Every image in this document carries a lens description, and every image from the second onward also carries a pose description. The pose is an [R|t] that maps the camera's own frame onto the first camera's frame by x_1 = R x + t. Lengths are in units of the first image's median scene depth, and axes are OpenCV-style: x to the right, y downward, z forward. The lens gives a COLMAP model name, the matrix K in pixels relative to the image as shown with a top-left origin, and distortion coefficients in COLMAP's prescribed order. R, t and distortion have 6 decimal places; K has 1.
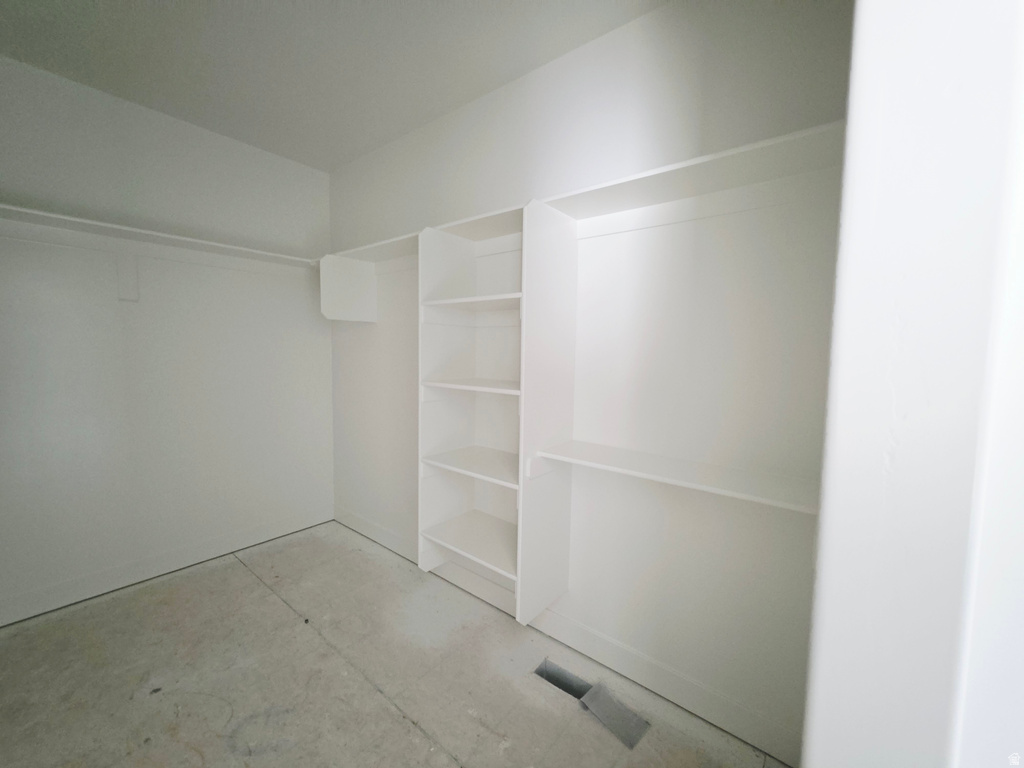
lens RADIAL K [[407.6, 0, 509.0], [0, 407.6, 384.1], [0, 0, 1]] dist [-0.000797, 0.000488]
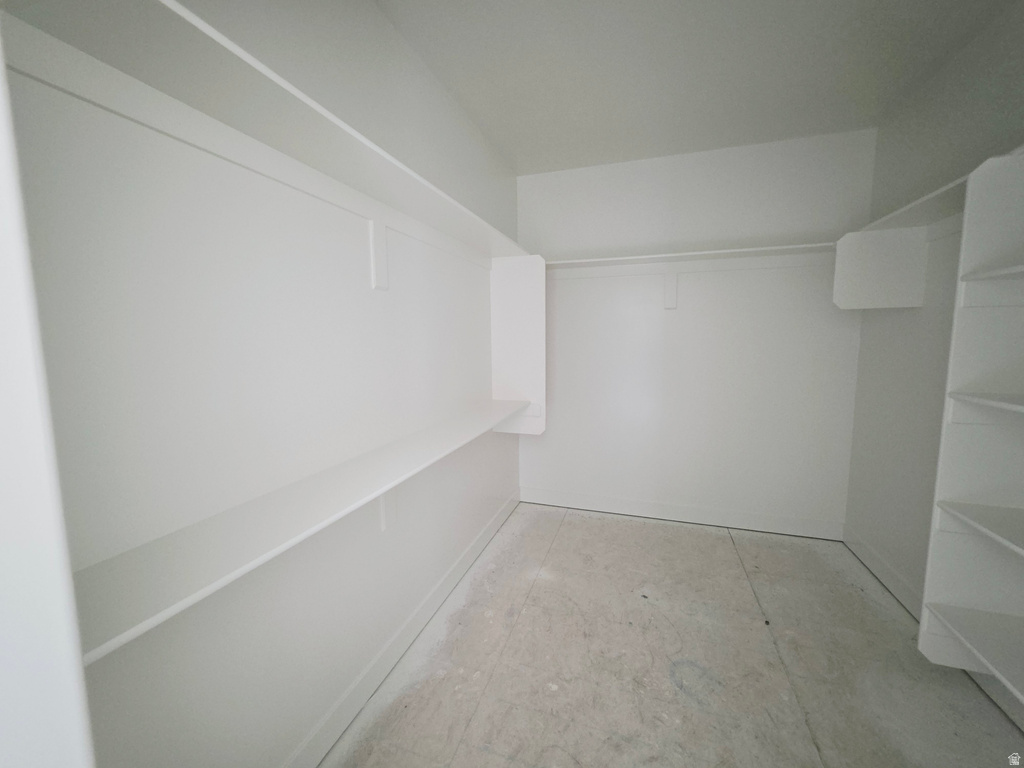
lens RADIAL K [[407.6, 0, 509.8], [0, 407.6, 382.9], [0, 0, 1]] dist [-0.000797, 0.000488]
pose [[0.346946, 0.083157, -0.934191, 0.173578], [-0.059998, 0.995989, 0.066376, -0.025515], [0.935964, 0.033020, 0.350544, 0.058991]]
